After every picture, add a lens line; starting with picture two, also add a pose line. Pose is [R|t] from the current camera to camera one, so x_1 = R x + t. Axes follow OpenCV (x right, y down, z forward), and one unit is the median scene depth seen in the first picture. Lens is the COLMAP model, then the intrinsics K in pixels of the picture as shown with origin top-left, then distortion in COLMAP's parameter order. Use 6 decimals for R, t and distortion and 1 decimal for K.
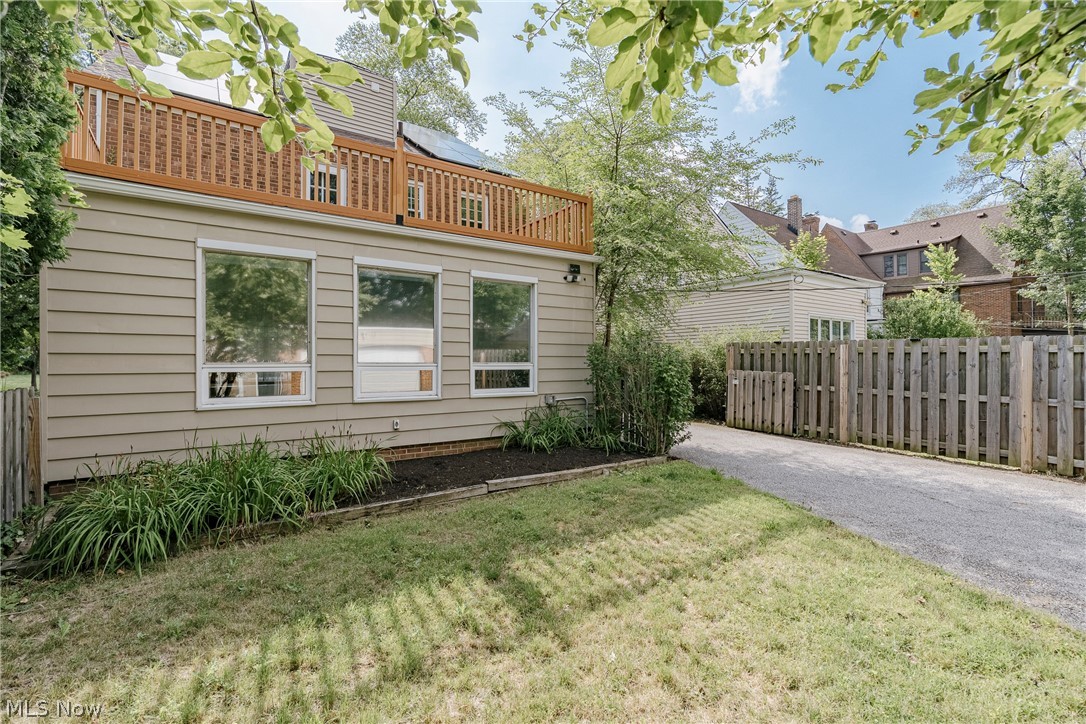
lens RADIAL K [[496.9, 0, 544.2], [0, 496.9, 361.9], [0, 0, 1]] dist [0.000472, 0.000002]
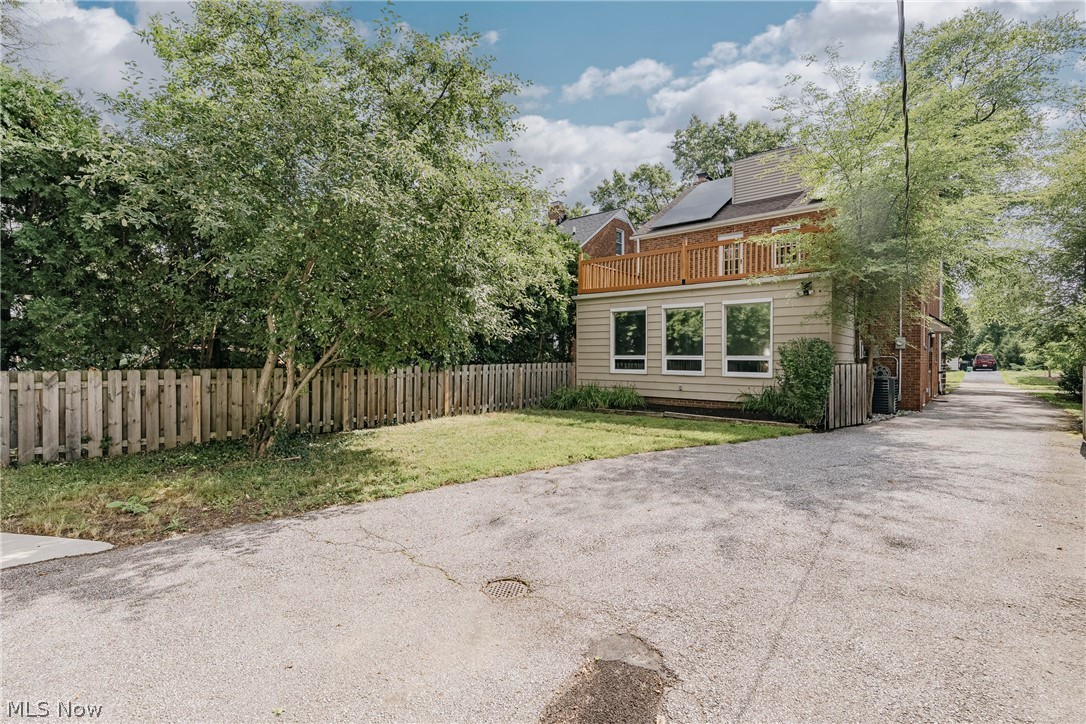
lens RADIAL K [[496.9, 0, 543.6], [0, 496.9, 357.6], [0, 0, 1]] dist [0.000472, 0.000002]
pose [[0.262899, 0.003792, -0.964816, 1.286005], [-0.005326, 0.999983, 0.002479, 0.006701], [0.964809, 0.004487, 0.262915, -0.035723]]
